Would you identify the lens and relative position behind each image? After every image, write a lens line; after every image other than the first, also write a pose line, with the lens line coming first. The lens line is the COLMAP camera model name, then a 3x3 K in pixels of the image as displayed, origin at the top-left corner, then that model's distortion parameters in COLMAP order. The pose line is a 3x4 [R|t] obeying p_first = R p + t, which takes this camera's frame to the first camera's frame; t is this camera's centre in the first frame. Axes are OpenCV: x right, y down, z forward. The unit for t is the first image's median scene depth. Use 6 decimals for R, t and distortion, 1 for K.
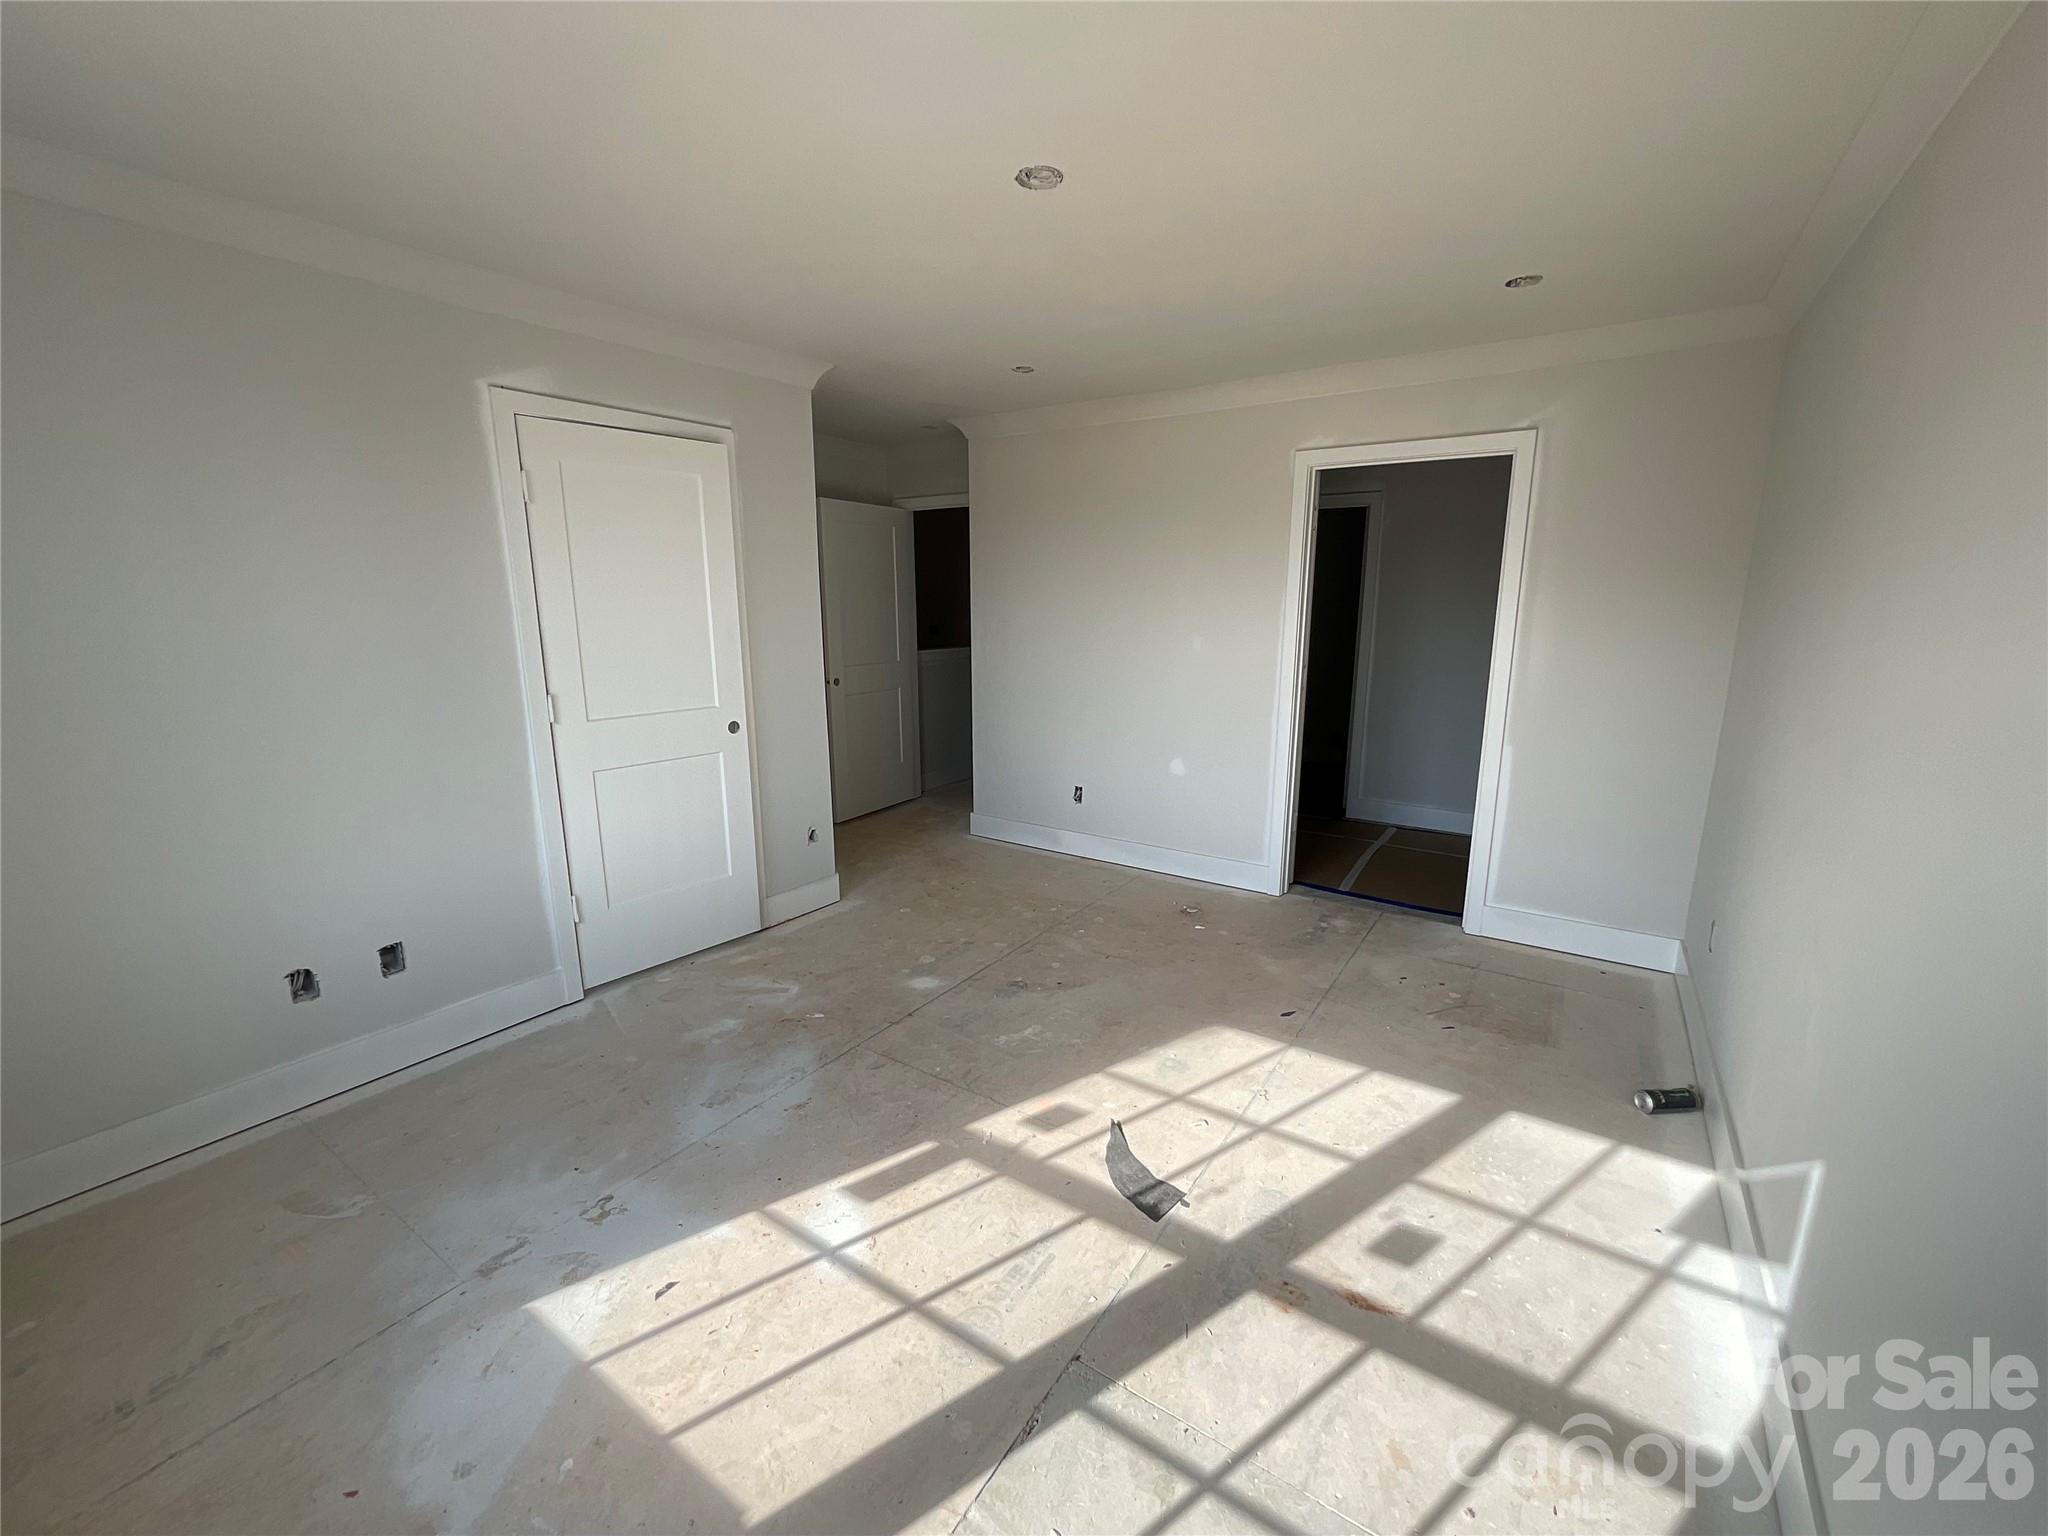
lens RADIAL K [[830.6, 0, 1033.6], [0, 830.6, 762.4], [0, 0, 1]] dist [-0.000306, 0.000156]
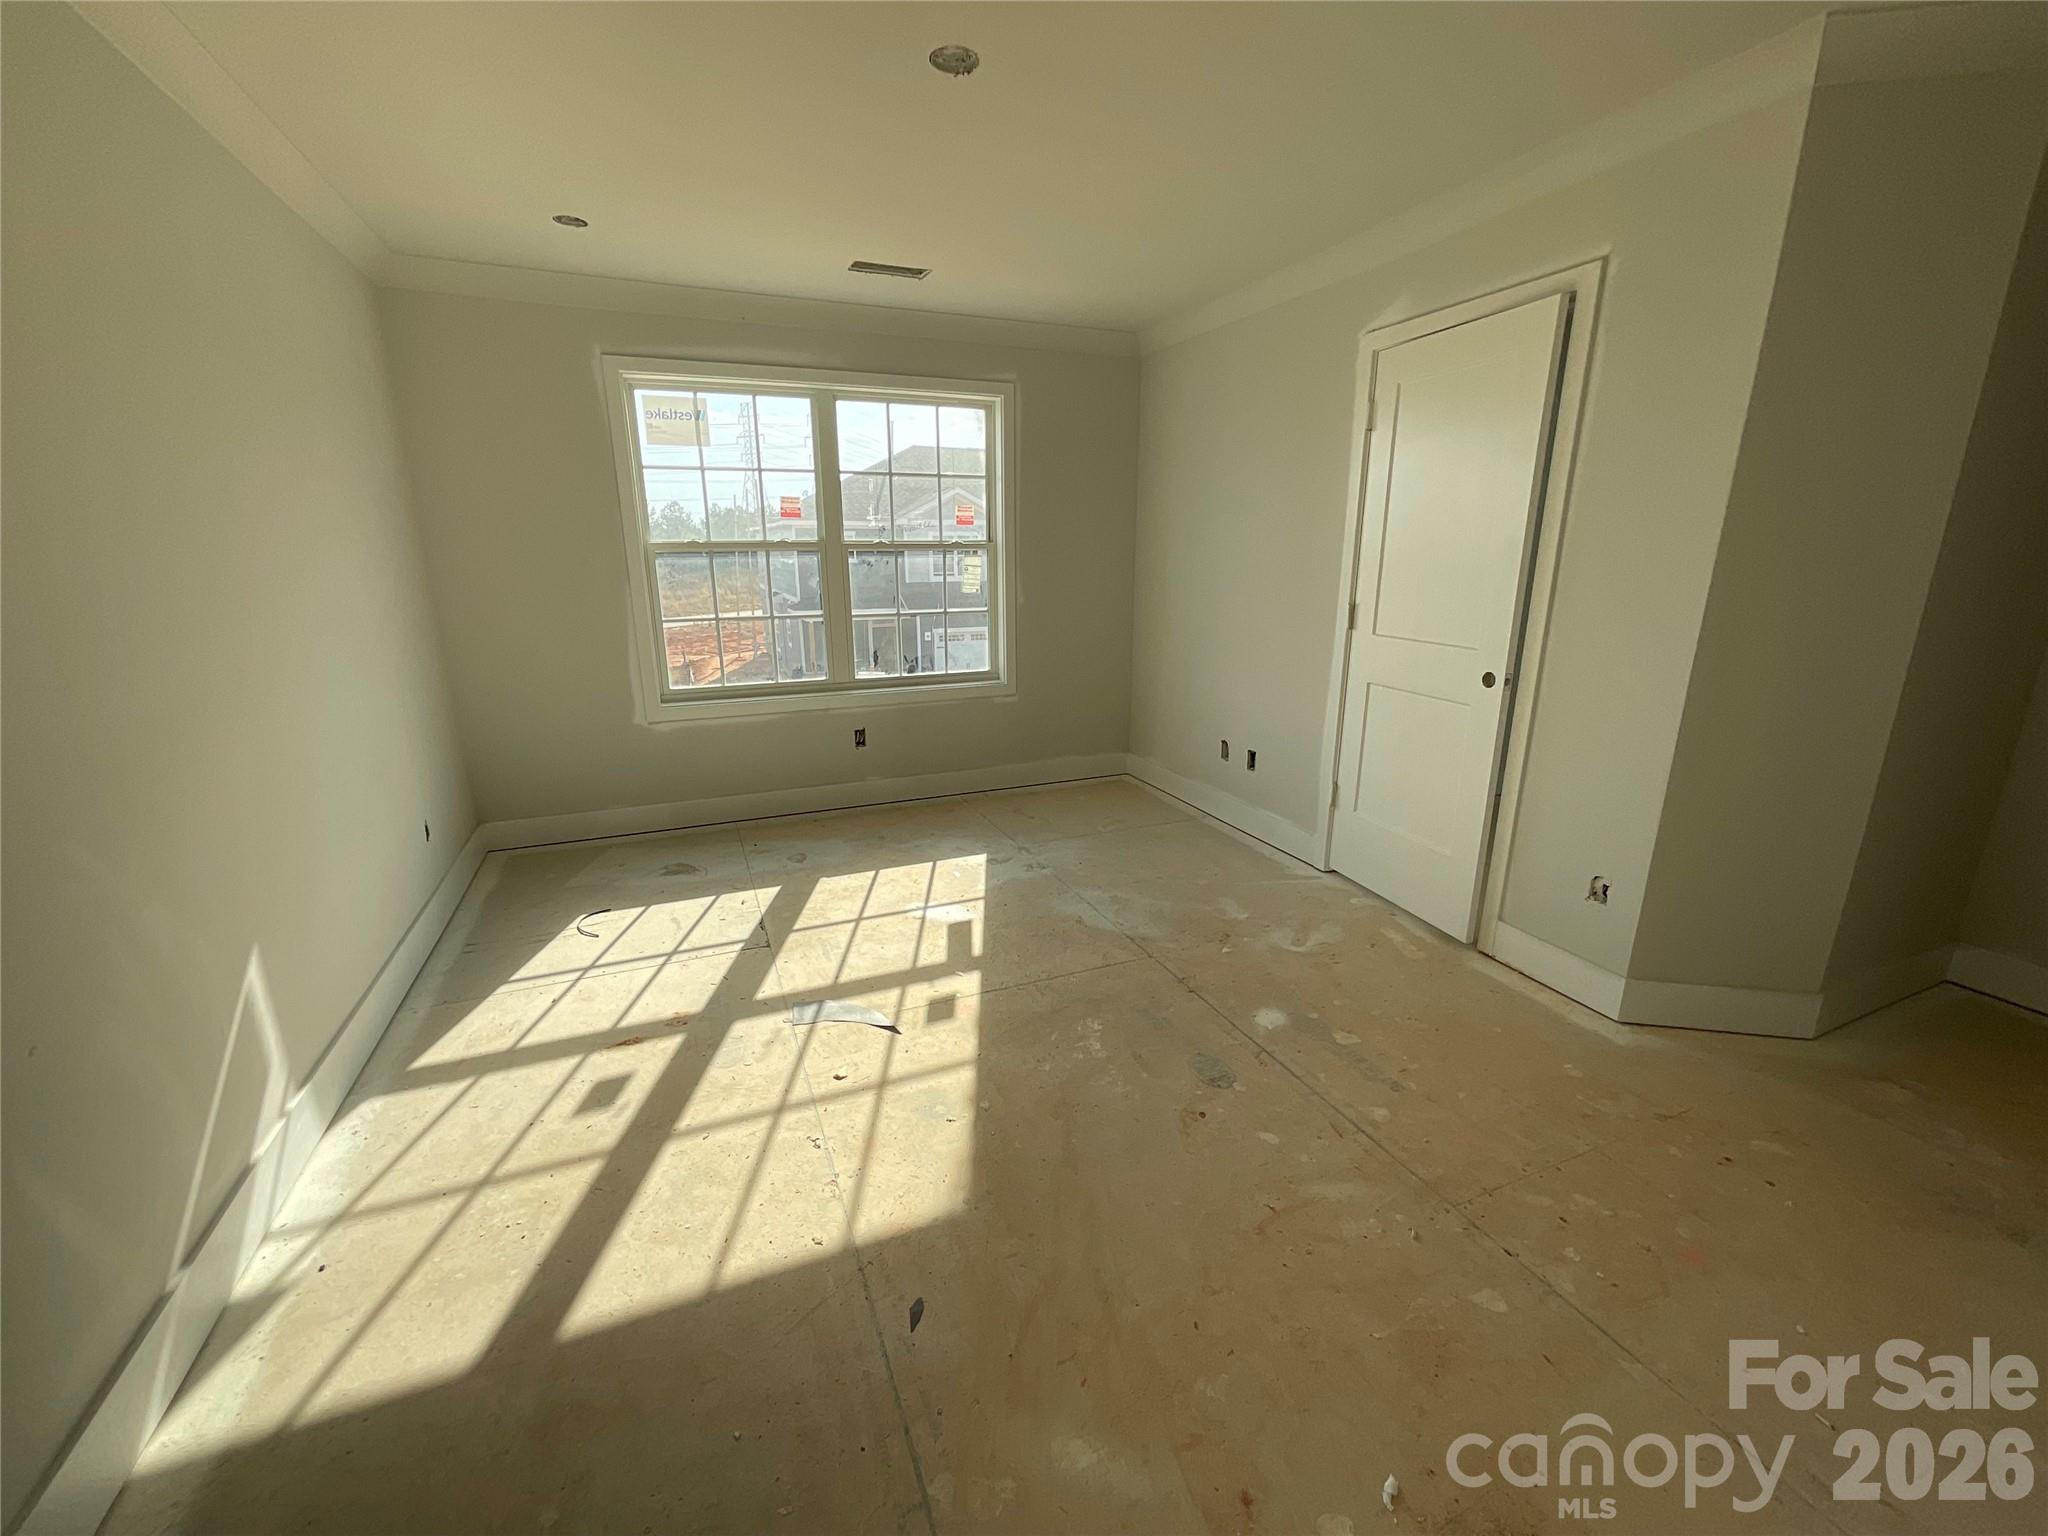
lens RADIAL K [[830.6, 0, 1024.7], [0, 830.6, 761.5], [0, 0, 1]] dist [-0.000306, 0.000156]
pose [[-0.548085, 0.212354, -0.809017, 0.785318], [-0.160593, 0.922523, 0.350944, -0.260593], [0.820861, 0.322270, -0.471519, 1.536587]]
